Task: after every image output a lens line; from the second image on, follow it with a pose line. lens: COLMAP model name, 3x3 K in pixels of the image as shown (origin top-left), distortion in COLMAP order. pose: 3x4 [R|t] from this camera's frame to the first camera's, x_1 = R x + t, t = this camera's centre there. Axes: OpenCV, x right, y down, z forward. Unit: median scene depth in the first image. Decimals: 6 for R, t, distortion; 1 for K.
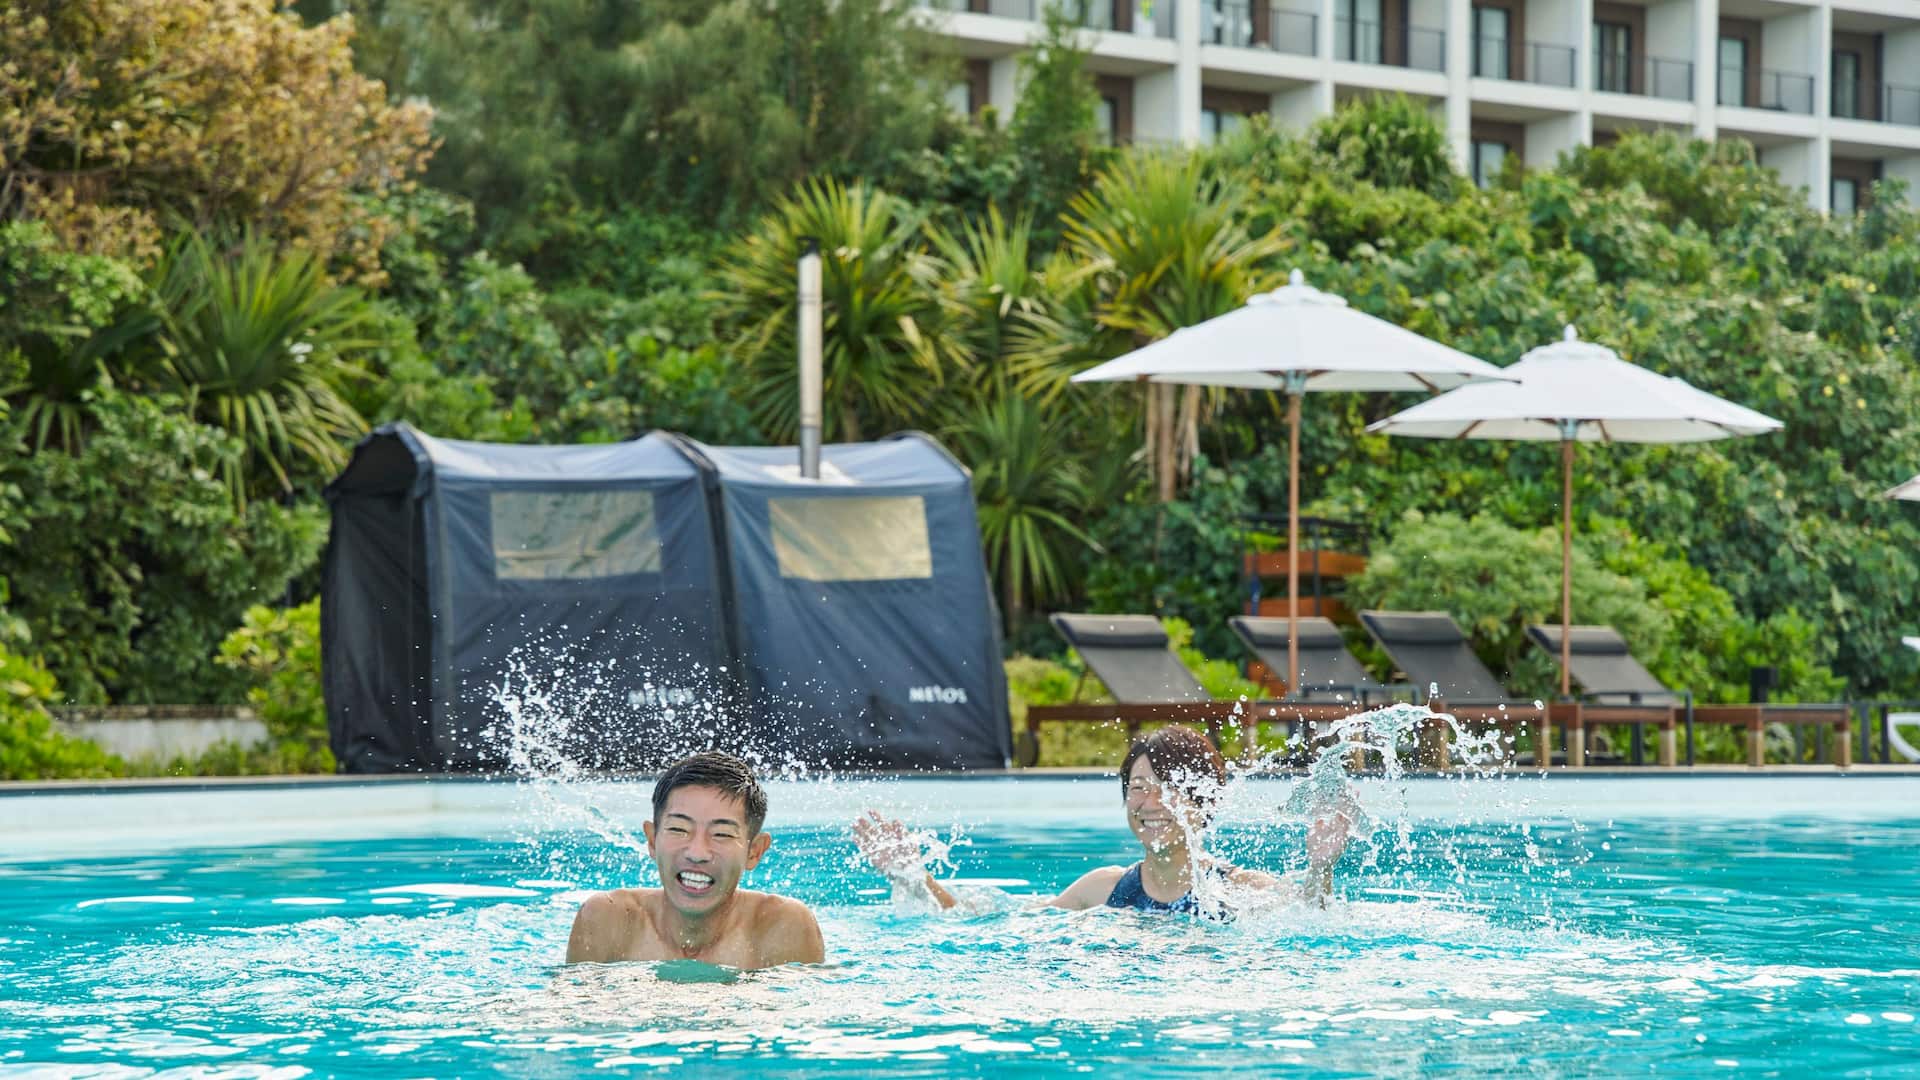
lens RADIAL K [[2282.1, 0, 960.0], [0, 2282.1, 540.0], [0, 0, 1]] dist [0.136893, 0.012543]
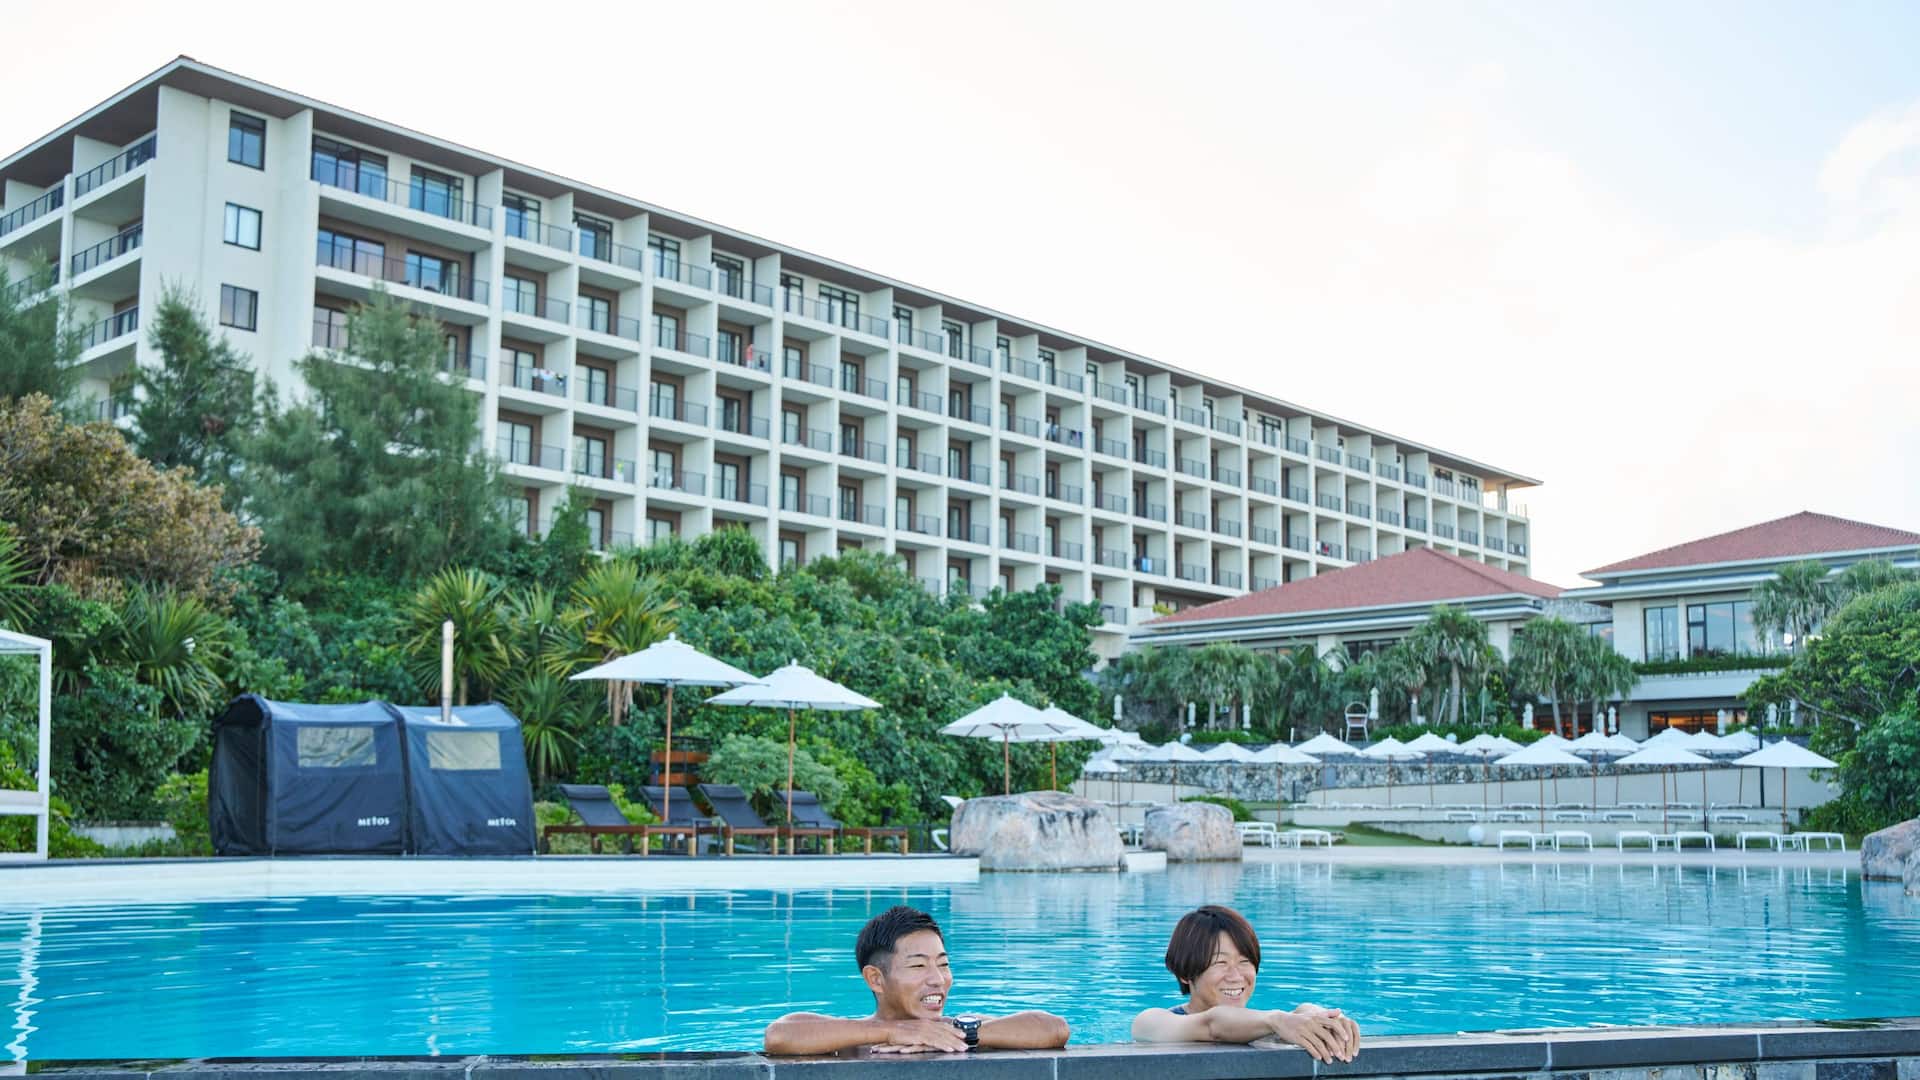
lens RADIAL K [[2369.1, 0, 960.0], [0, 2369.1, 540.0], [0, 0, 1]] dist [-0.001826, 0.430150]
pose [[0.982861, 0.032699, 0.181424, -0.000143], [-0.031185, 0.999451, -0.011195, -0.172982], [-0.181690, 0.005345, 0.983341, -1.202005]]
